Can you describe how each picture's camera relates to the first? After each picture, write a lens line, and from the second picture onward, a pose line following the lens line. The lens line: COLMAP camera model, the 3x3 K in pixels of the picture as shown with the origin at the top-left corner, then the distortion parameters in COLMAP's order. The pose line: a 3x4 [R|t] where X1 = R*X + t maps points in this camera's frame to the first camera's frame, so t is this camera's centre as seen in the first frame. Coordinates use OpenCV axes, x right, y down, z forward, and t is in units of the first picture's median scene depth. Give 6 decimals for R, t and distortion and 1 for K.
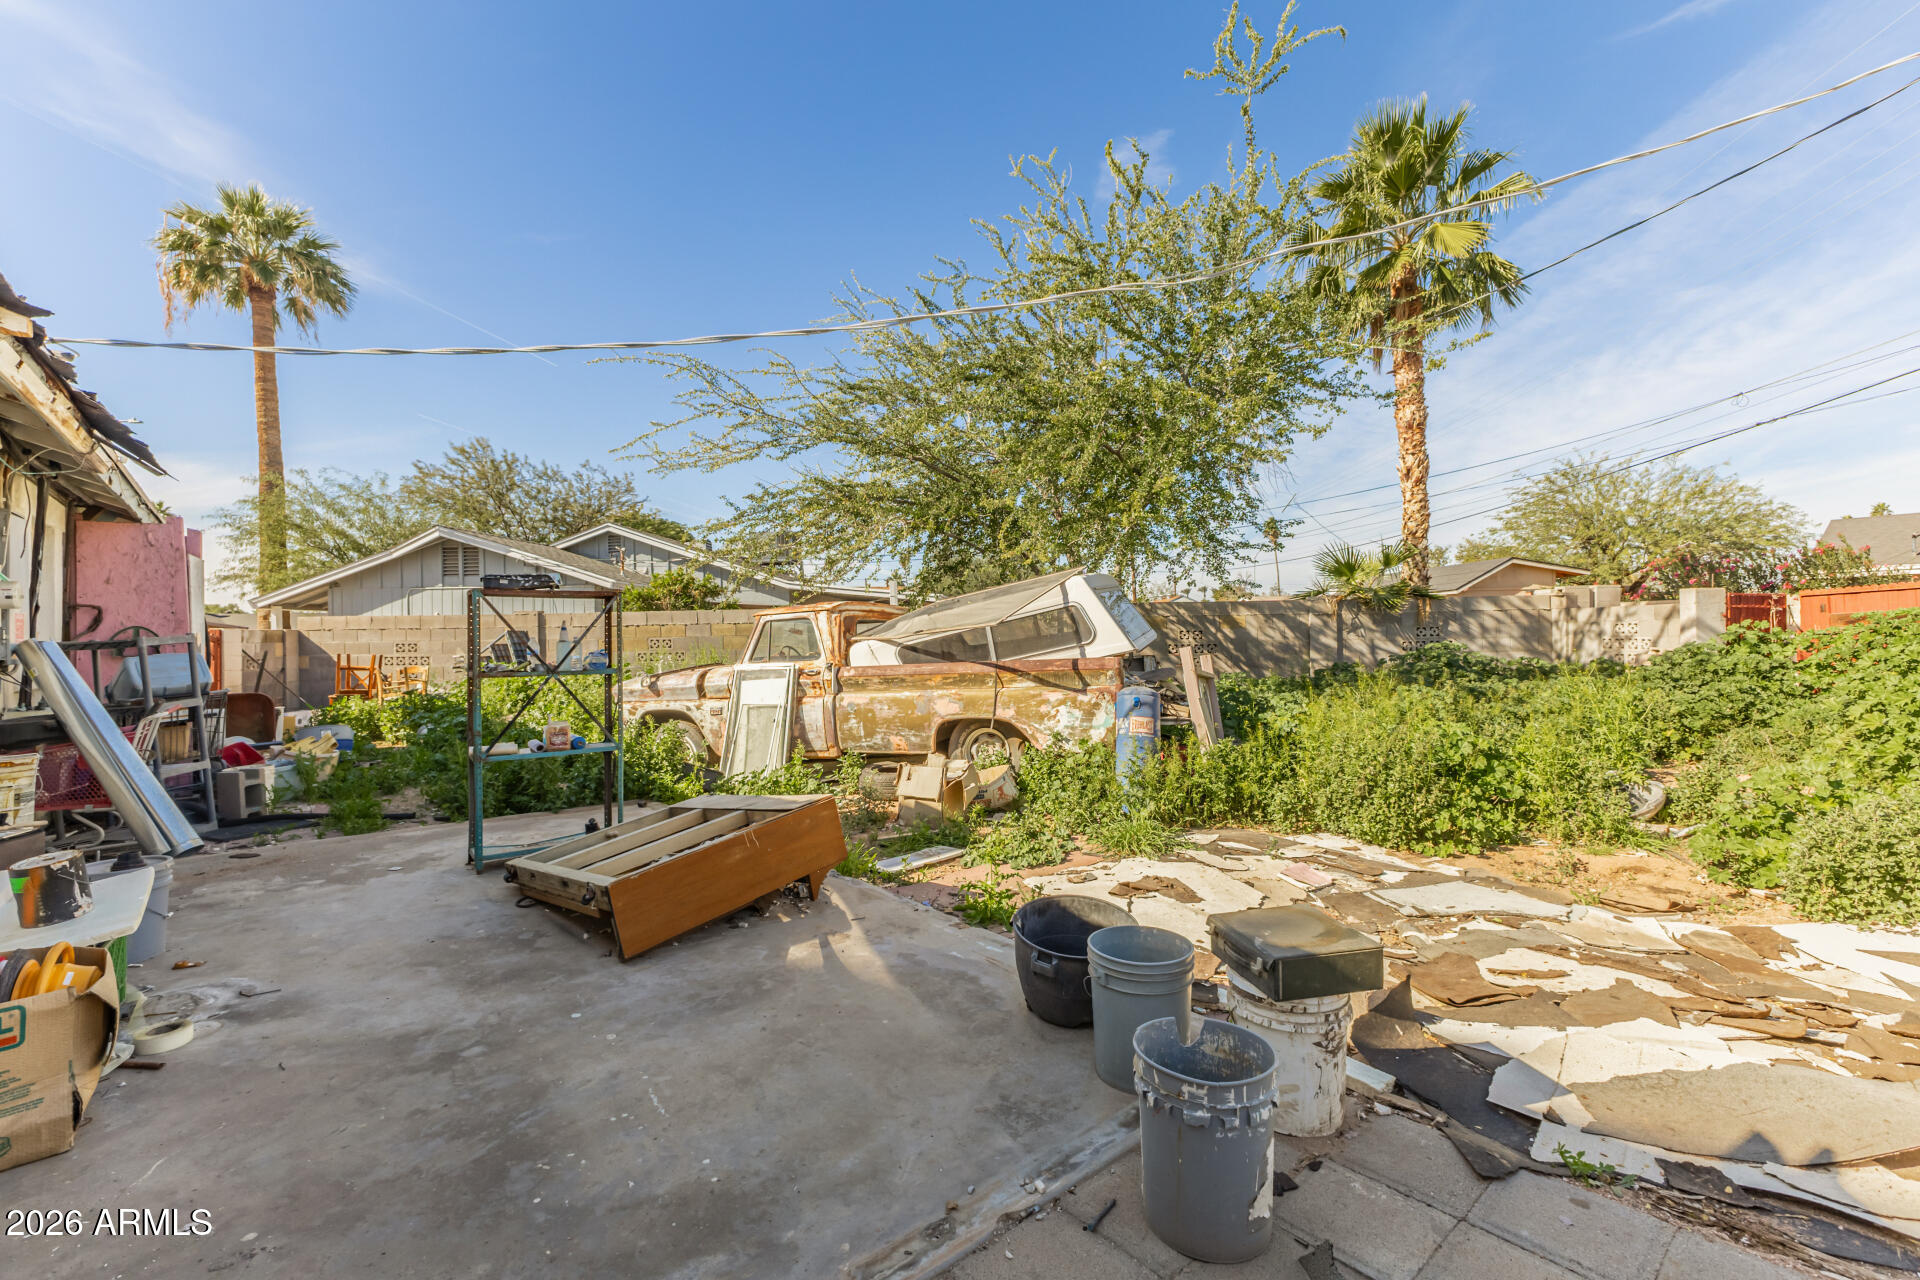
lens RADIAL K [[829.6, 0, 960.8], [0, 829.6, 634.3], [0, 0, 1]] dist [0.003100, 0.000663]
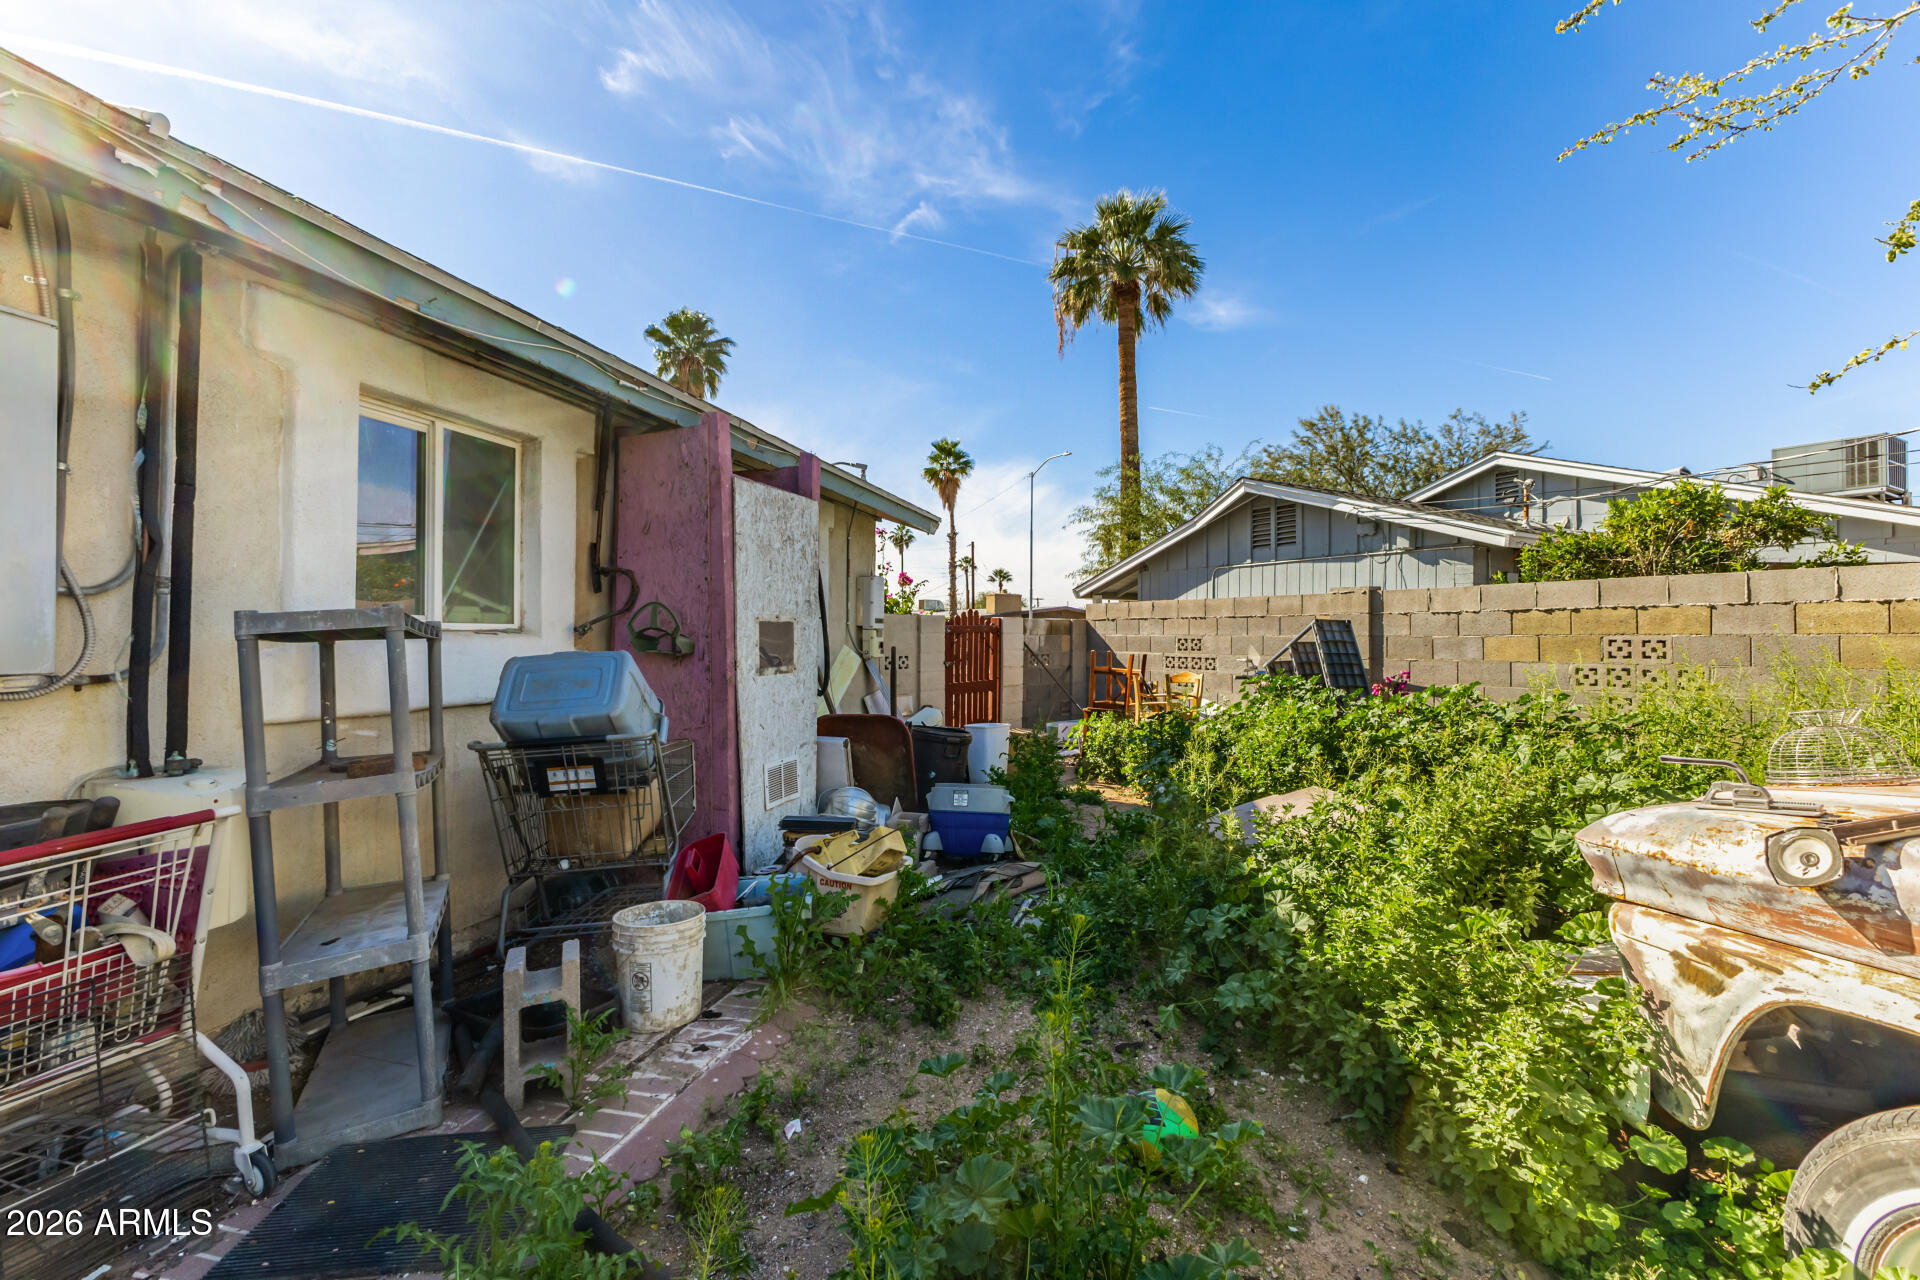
lens RADIAL K [[829.6, 0, 960.8], [0, 829.6, 634.3], [0, 0, 1]] dist [0.003100, 0.000663]
pose [[0.575559, 0.014169, -0.817638, -0.241841], [-0.011444, 0.999892, 0.009272, 0.003727], [0.817680, 0.004020, 0.575658, 0.524481]]
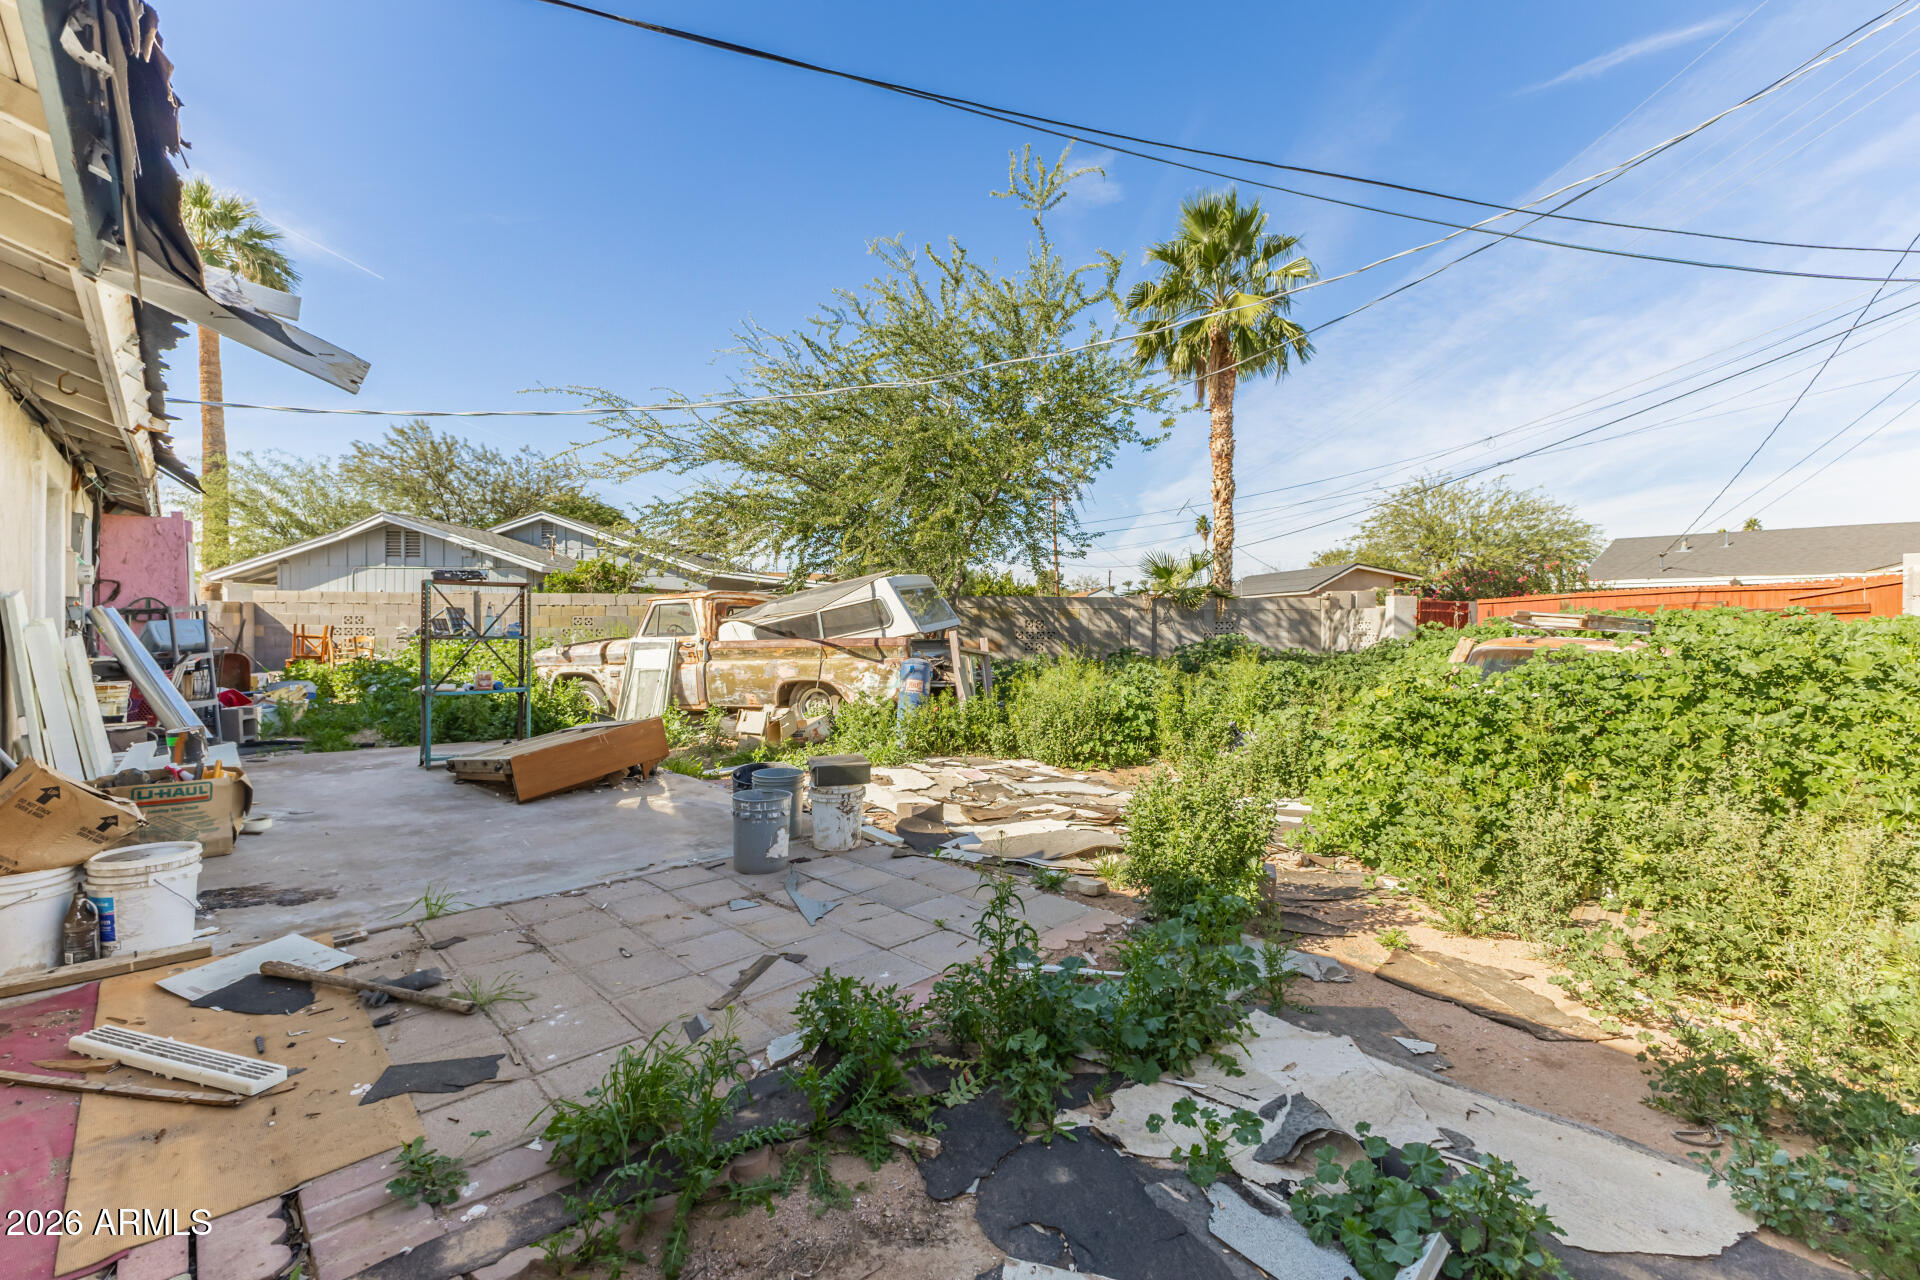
lens RADIAL K [[816.5, 0, 965.7], [0, 816.5, 635.9], [0, 0, 1]] dist [-0.000741, -0.000020]
pose [[0.997411, 0.020747, 0.068847, 0.111389], [-0.022016, 0.999601, 0.017719, -0.000569], [-0.068452, -0.019189, 0.997470, -0.209250]]
